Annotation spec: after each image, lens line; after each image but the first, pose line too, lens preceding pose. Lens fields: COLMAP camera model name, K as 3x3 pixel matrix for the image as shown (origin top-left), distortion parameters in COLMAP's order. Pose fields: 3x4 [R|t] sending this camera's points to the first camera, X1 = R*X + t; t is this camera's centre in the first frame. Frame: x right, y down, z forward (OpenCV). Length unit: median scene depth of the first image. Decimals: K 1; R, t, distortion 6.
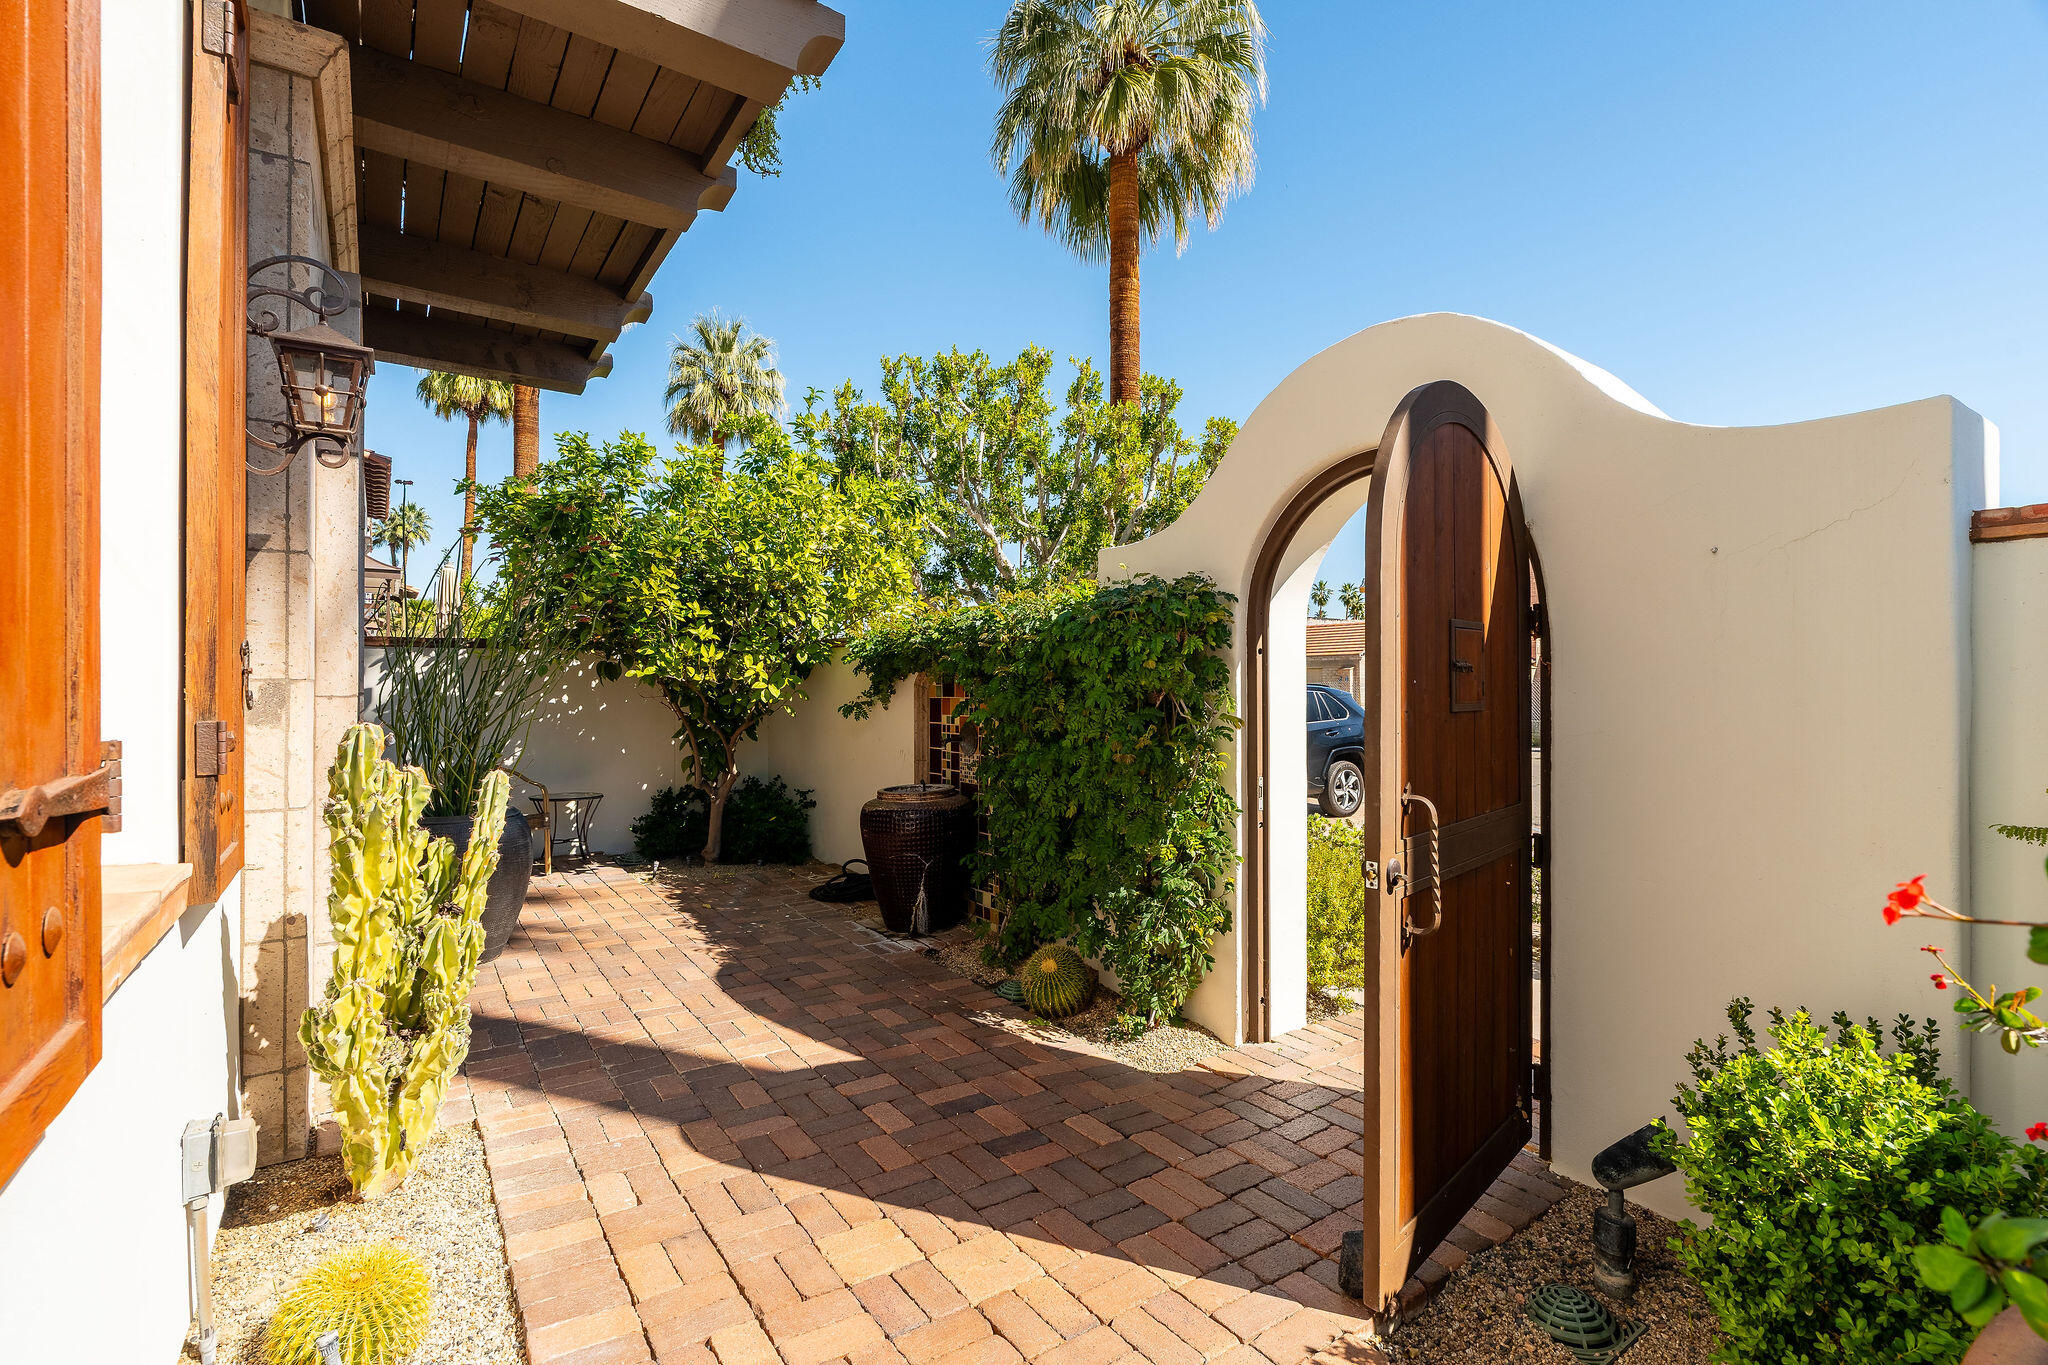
lens RADIAL K [[935.7, 0, 1032.6], [0, 935.7, 685.5], [0, 0, 1]] dist [0.000292, 0.000022]
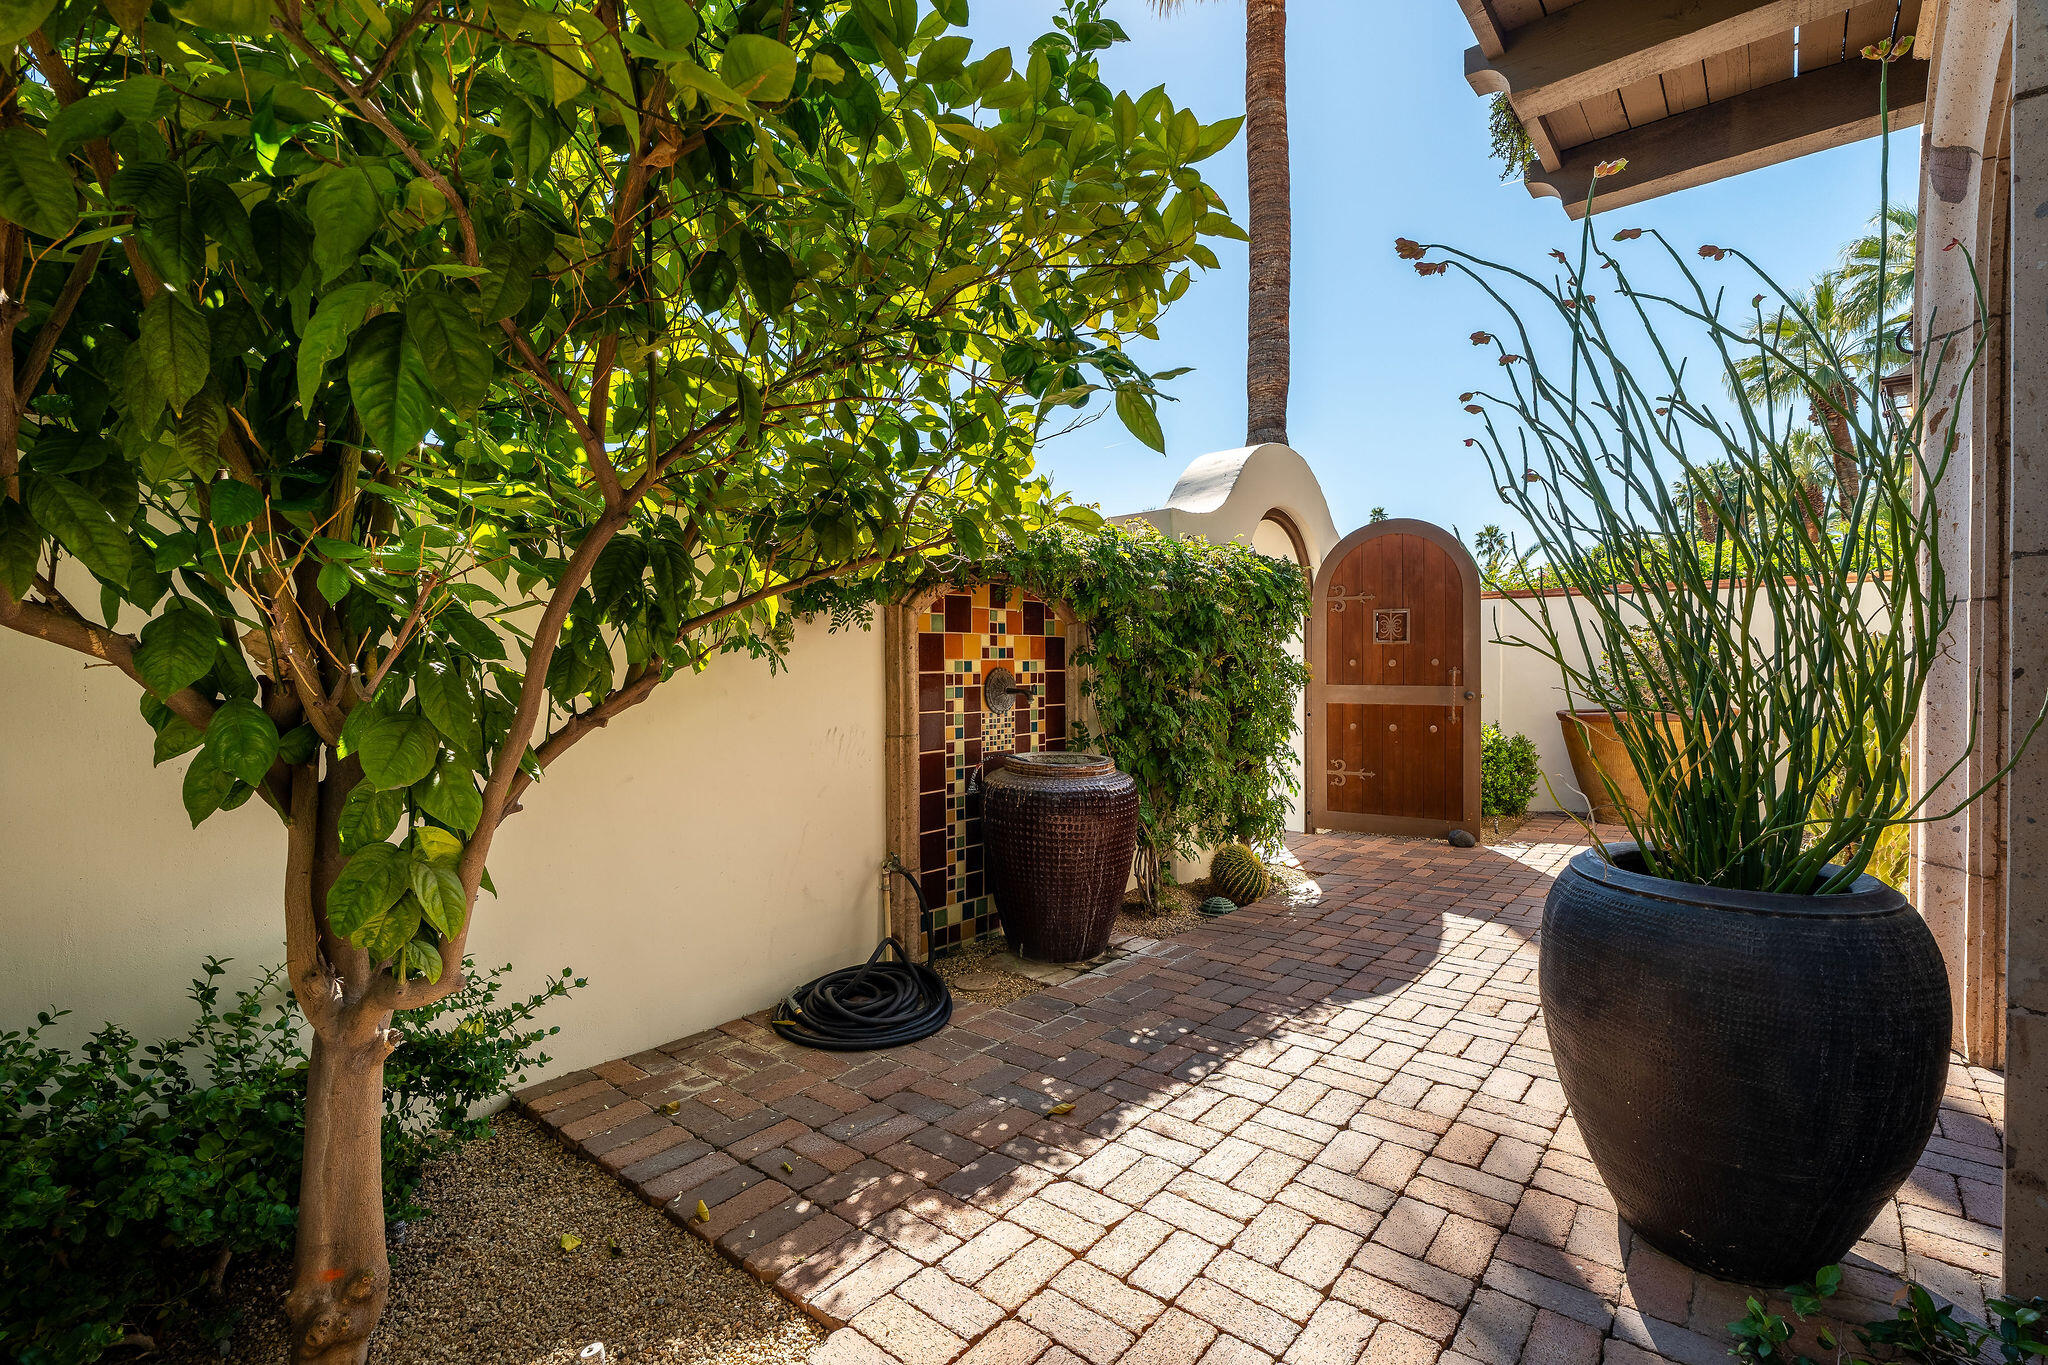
lens RADIAL K [[935.7, 0, 1032.4], [0, 935.7, 680.6], [0, 0, 1]] dist [0.000292, 0.000022]
pose [[-0.275979, -0.012117, 0.961087, -0.806546], [0.003258, 0.999903, 0.013542, 0.041007], [-0.961158, 0.006868, -0.275912, 1.220977]]
